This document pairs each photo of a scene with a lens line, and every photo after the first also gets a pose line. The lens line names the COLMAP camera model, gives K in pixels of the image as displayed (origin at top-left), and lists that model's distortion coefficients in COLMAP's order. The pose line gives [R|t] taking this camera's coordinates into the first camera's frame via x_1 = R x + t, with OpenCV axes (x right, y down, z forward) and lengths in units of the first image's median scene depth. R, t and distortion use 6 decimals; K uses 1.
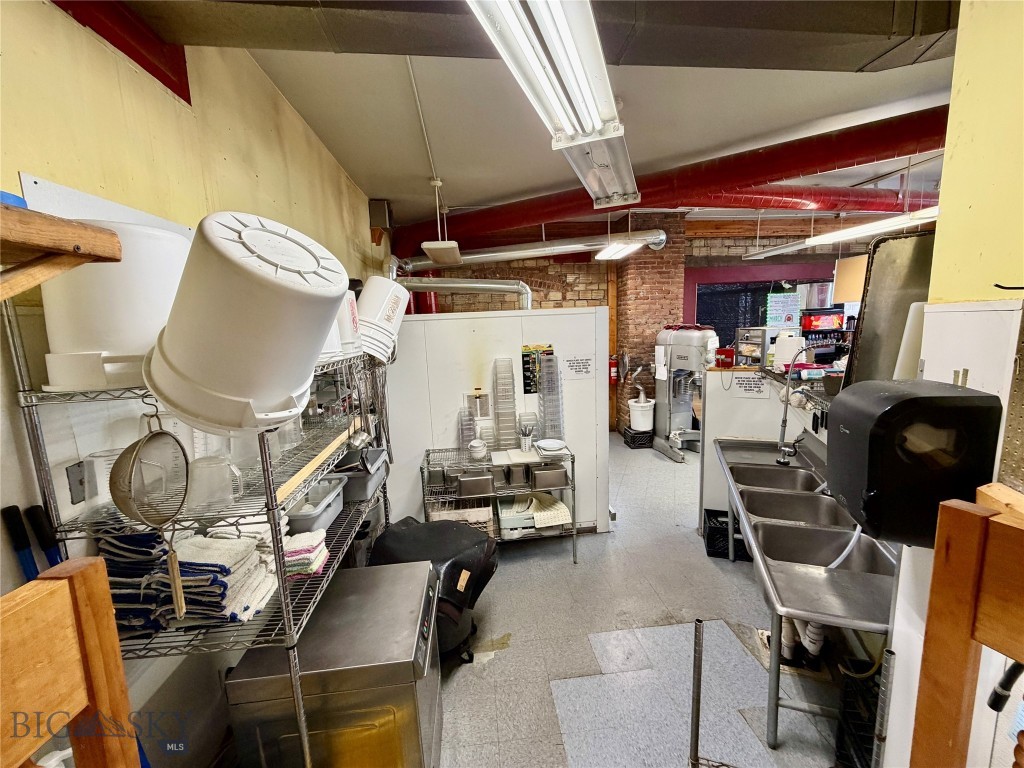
lens RADIAL K [[408.1, 0, 510.1], [0, 408.1, 384.6], [0, 0, 1]] dist [-0.000022, -0.000159]
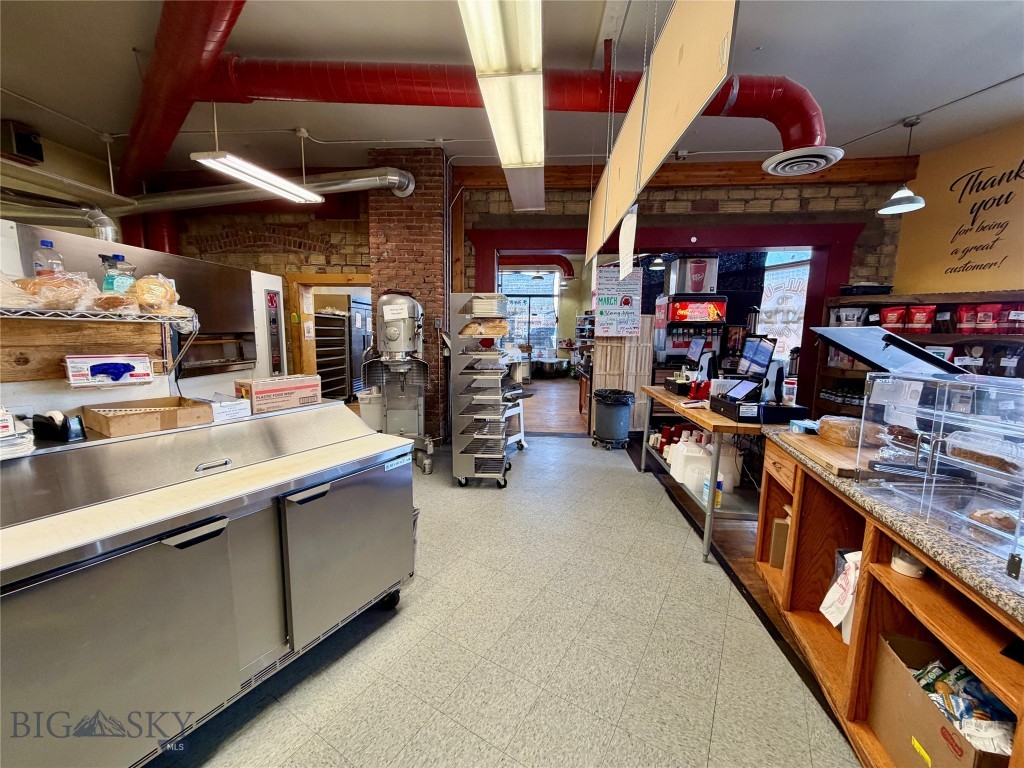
lens RADIAL K [[408.1, 0, 510.1], [0, 408.1, 384.6], [0, 0, 1]] dist [-0.000022, -0.000159]
pose [[0.984292, 0.074382, -0.160115, 0.641203], [-0.077339, 0.996929, -0.012308, 0.013673], [0.158708, 0.024497, 0.987022, 0.257271]]
